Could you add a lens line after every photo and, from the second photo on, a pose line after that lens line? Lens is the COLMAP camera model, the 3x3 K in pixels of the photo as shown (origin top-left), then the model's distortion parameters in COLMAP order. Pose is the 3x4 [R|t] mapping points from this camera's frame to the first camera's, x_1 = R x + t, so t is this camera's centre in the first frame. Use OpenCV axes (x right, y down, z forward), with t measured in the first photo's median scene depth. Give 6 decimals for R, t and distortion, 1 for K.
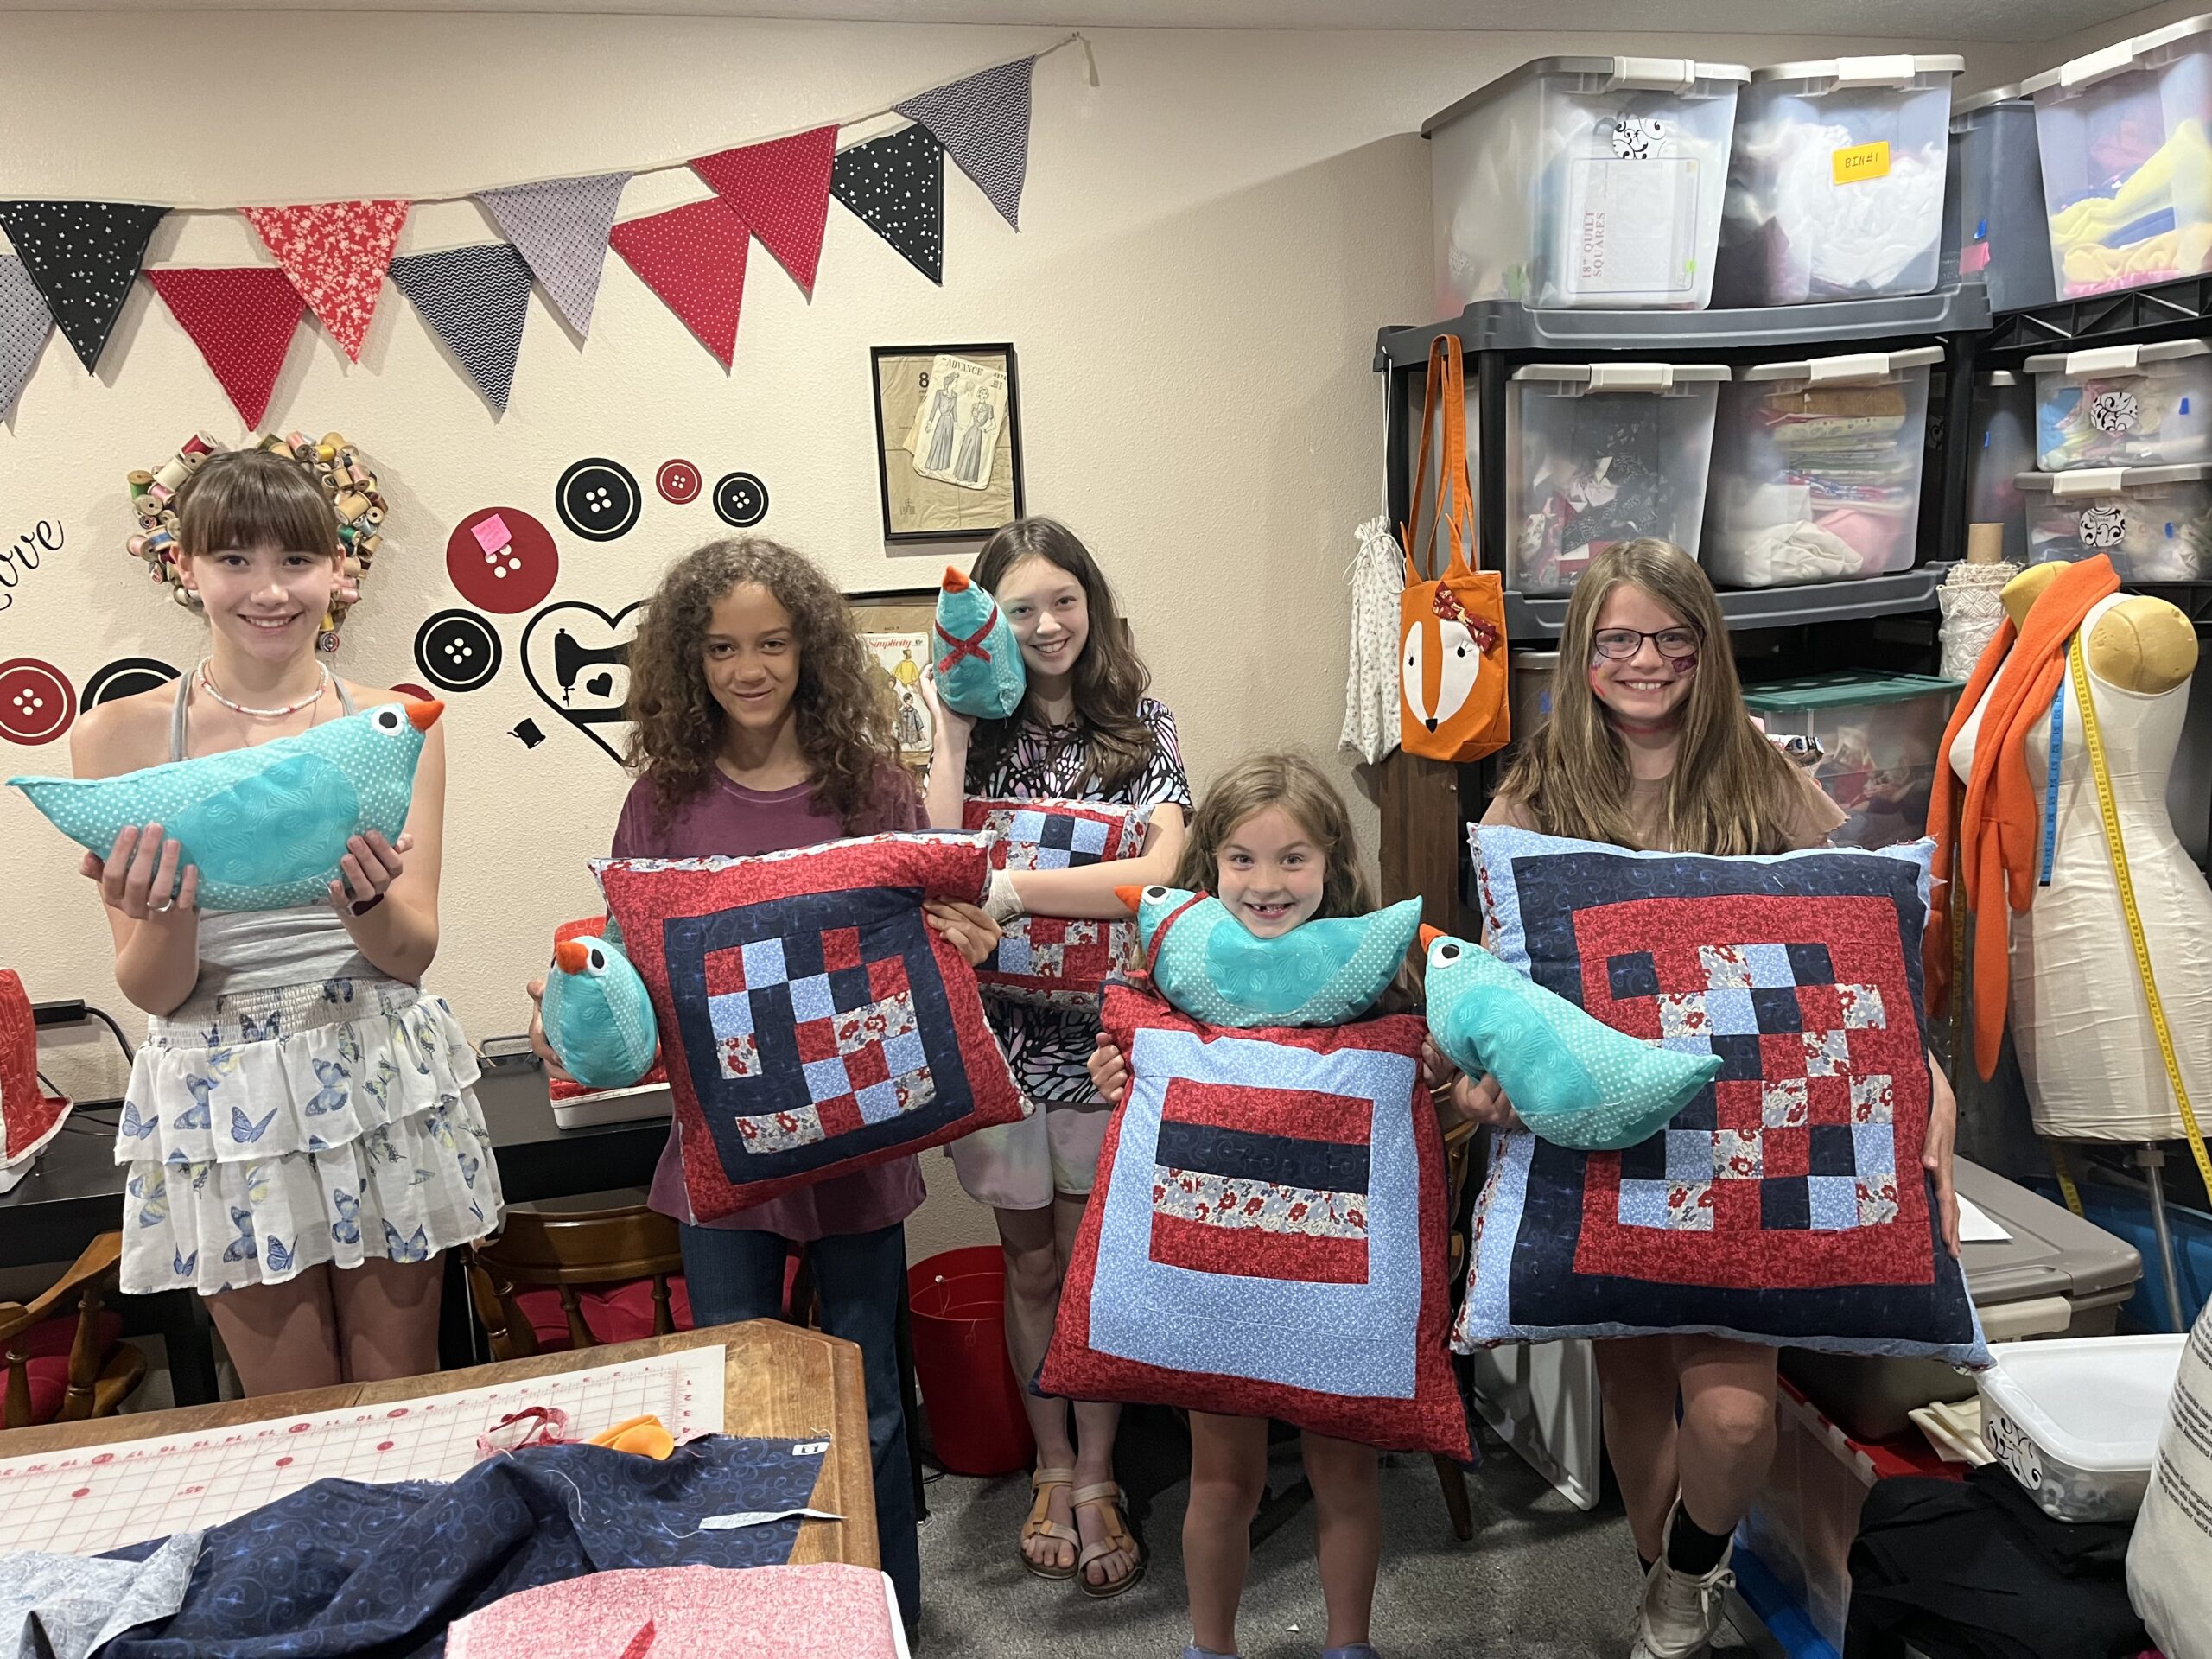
lens RADIAL K [[1664.7, 0, 1095.1], [0, 1664.7, 829.4], [0, 0, 1]] dist [0.060336, -0.076974]
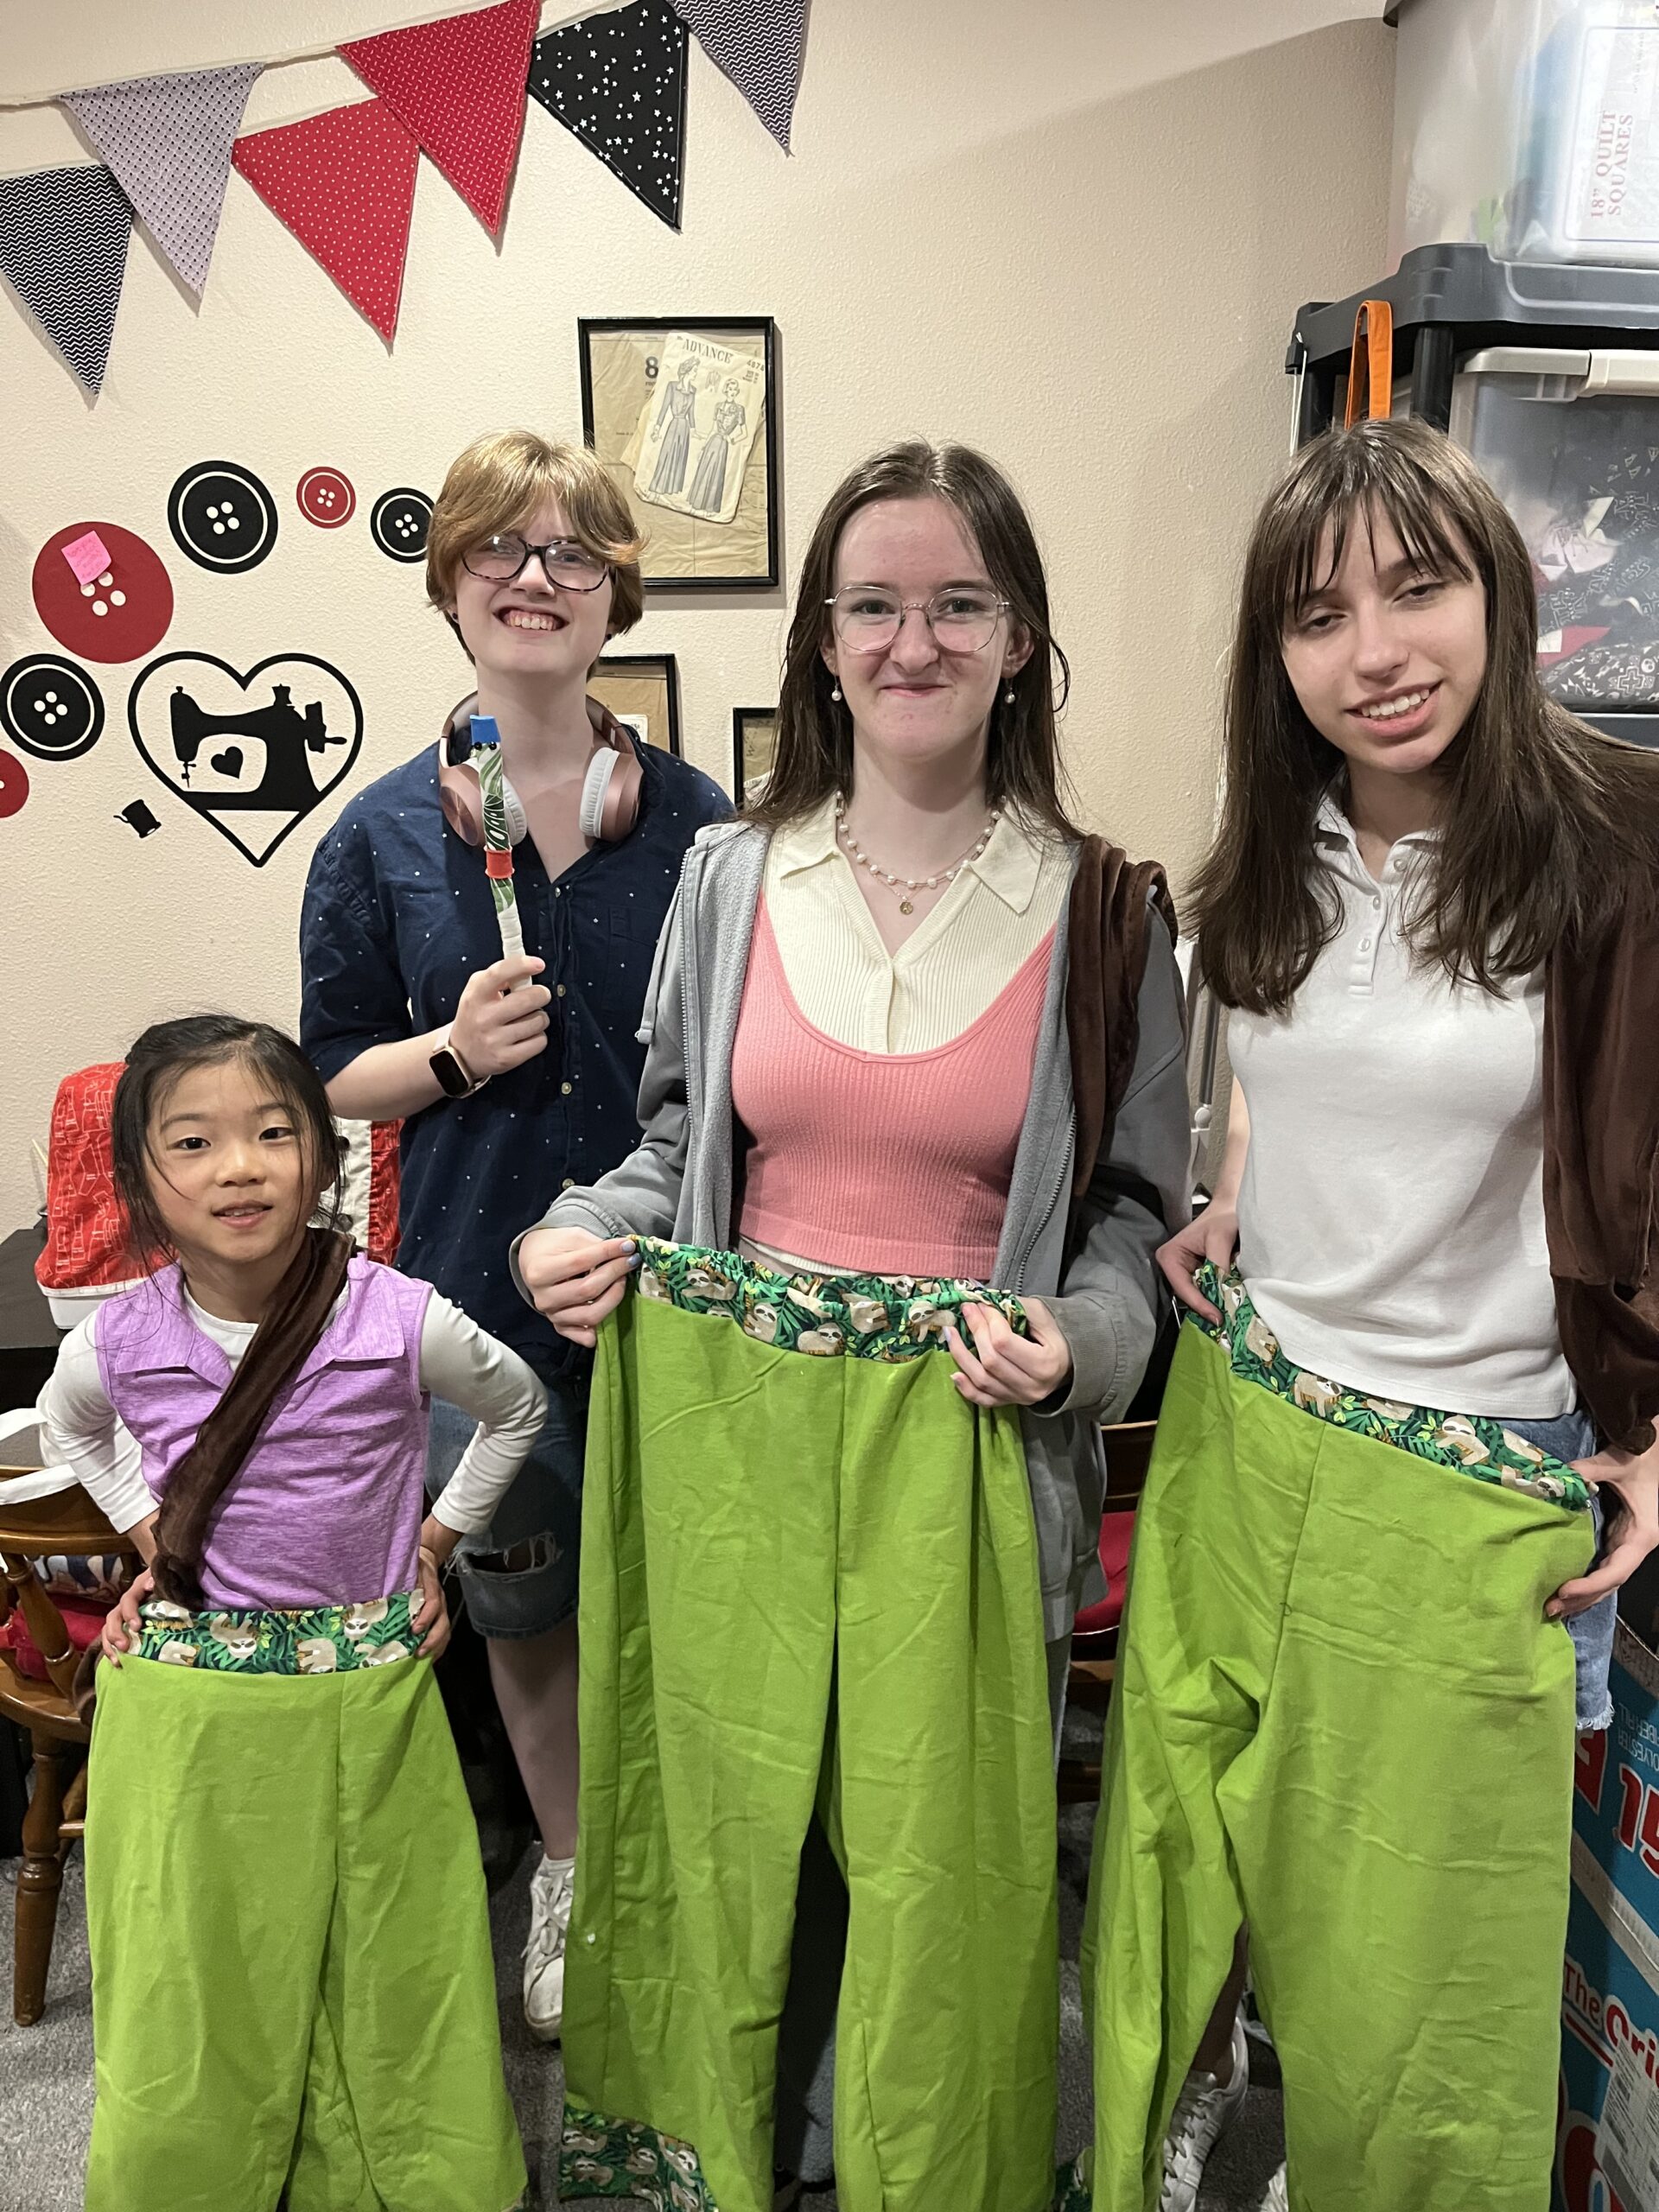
lens RADIAL K [[1668.5, 0, 834.4], [0, 1668.5, 1104.6], [0, 0, 1]] dist [0.070510, -0.093790]
pose [[0.984785, 0.084973, -0.151582, 0.124181], [-0.068357, 0.991393, 0.111655, -0.035753], [0.159765, -0.099594, 0.982118, 0.261417]]
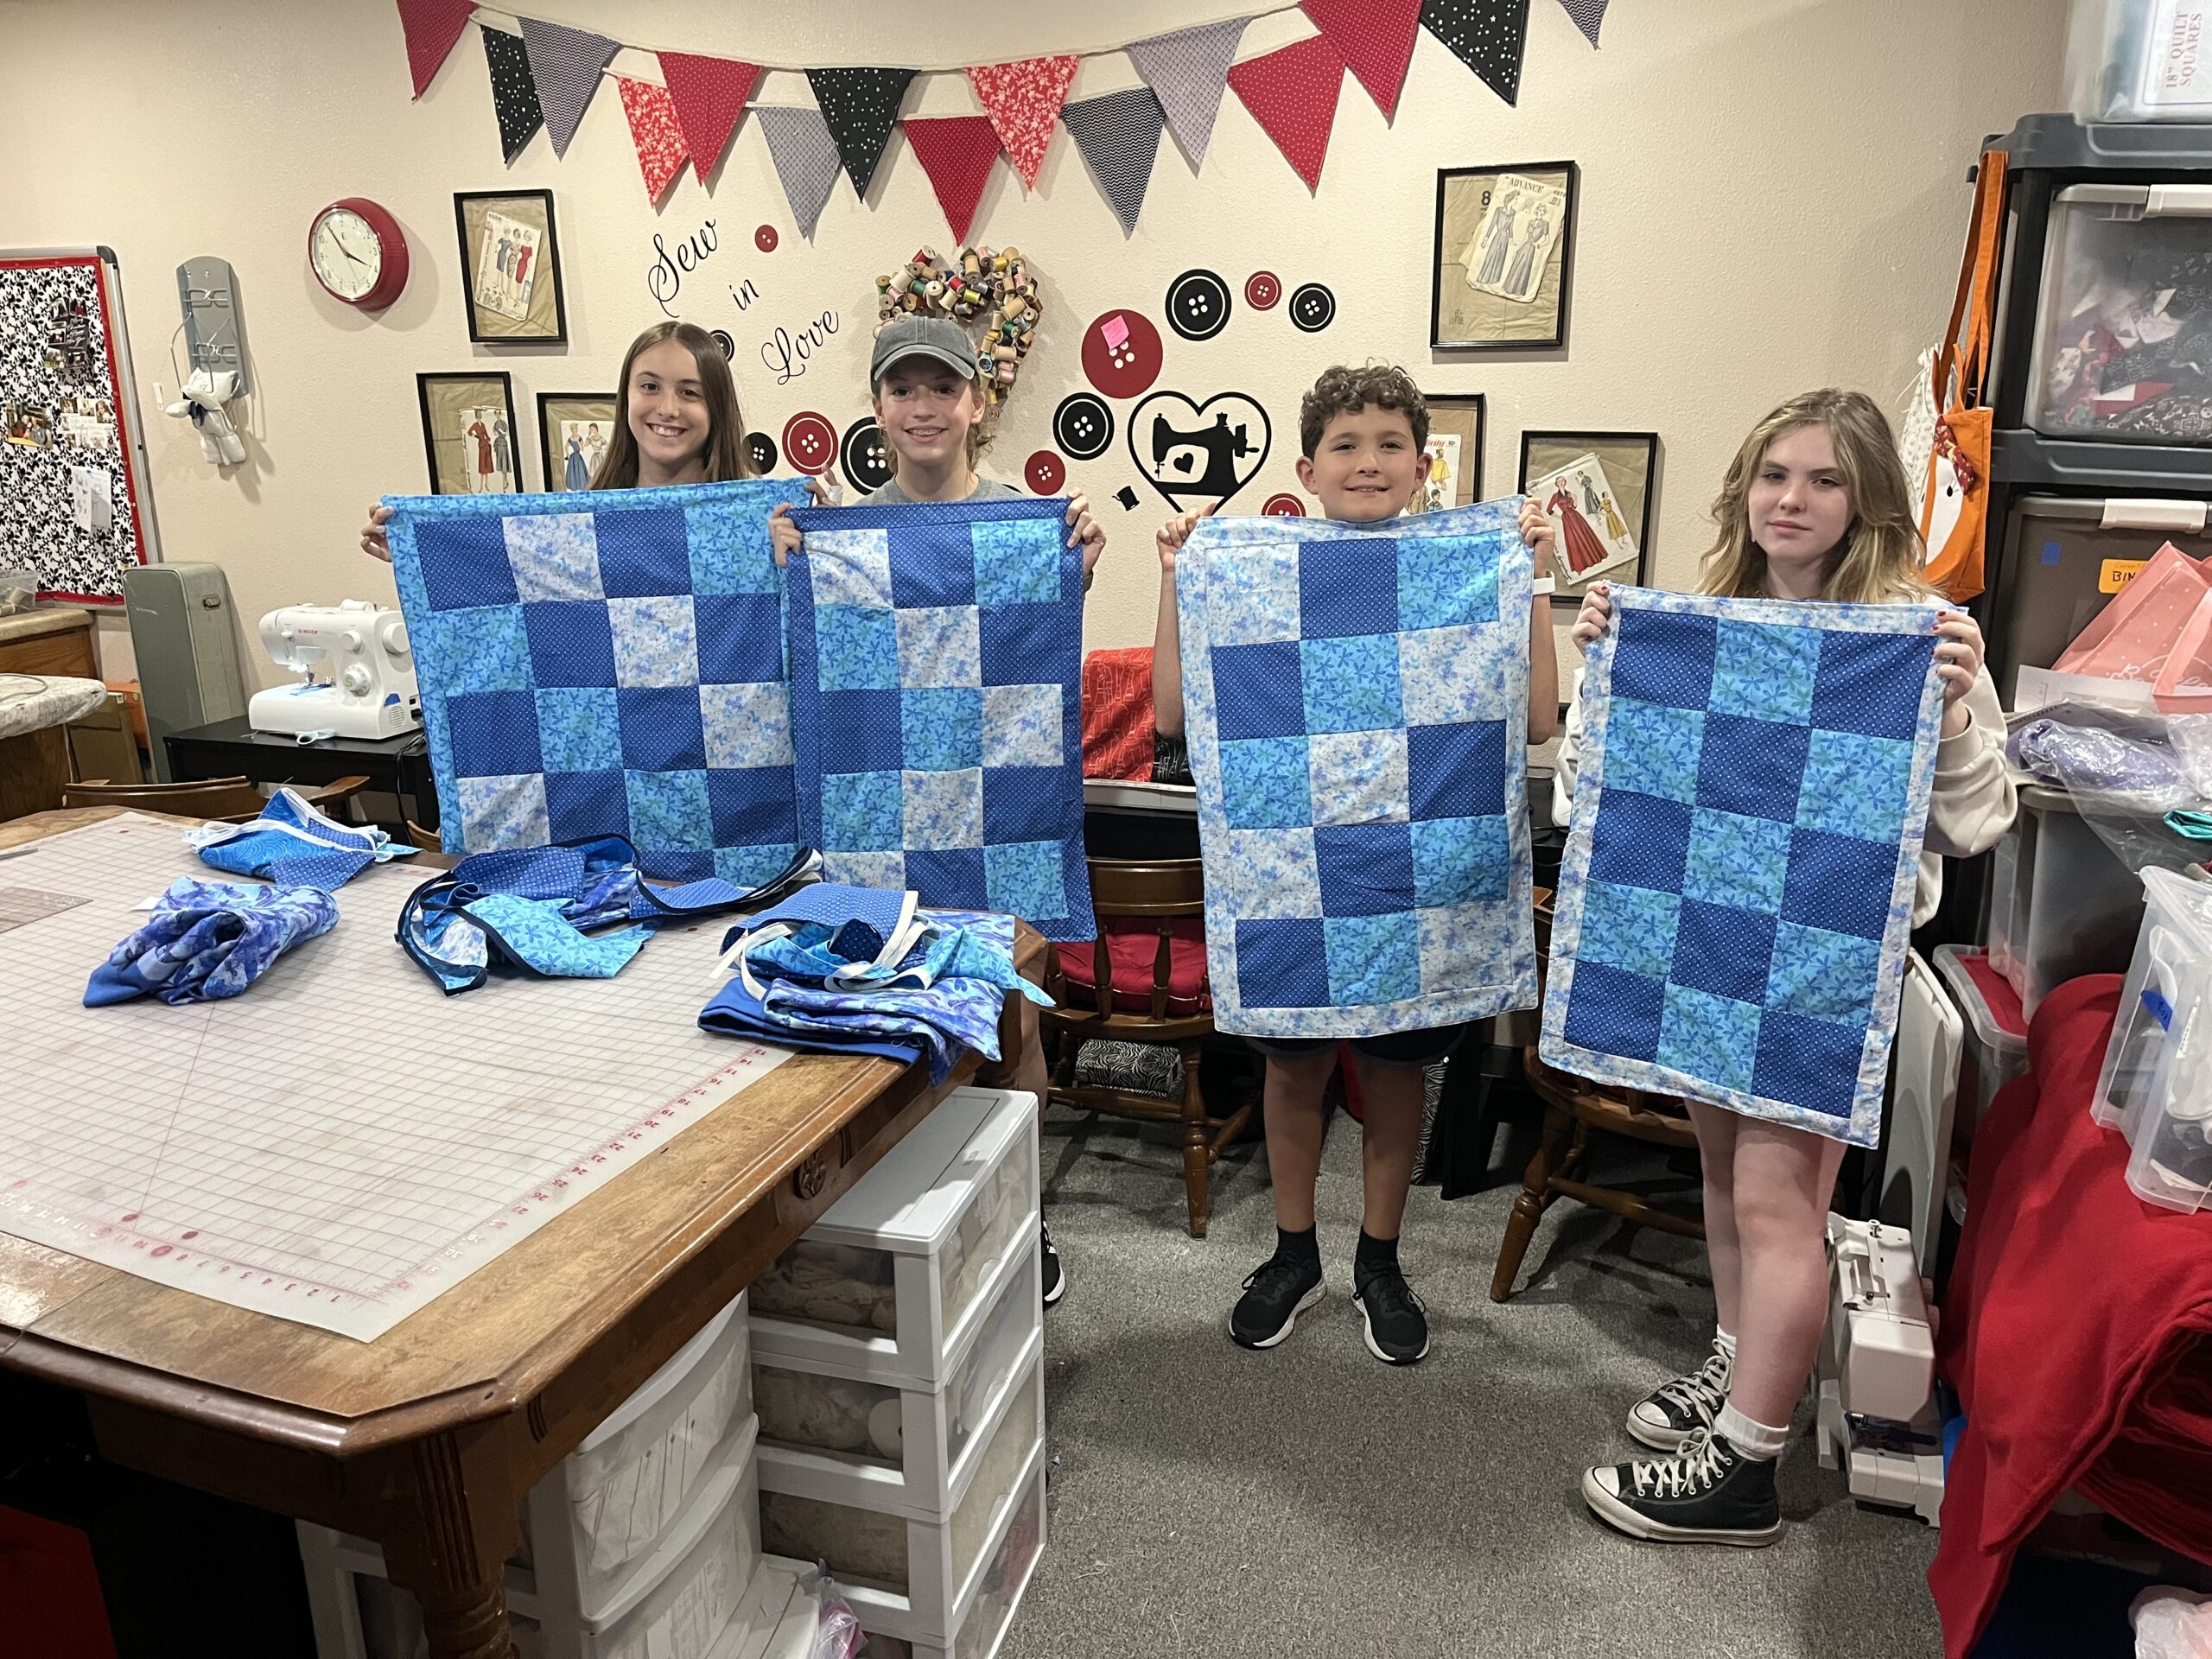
lens RADIAL K [[1668.5, 0, 1098.4], [0, 1668.5, 818.0], [0, 0, 1]] dist [0.070510, -0.093790]
pose [[0.853017, 0.179394, -0.490081, 0.306352], [-0.120976, 0.981455, 0.148696, -0.006241], [0.507667, -0.067552, 0.858901, -0.099024]]
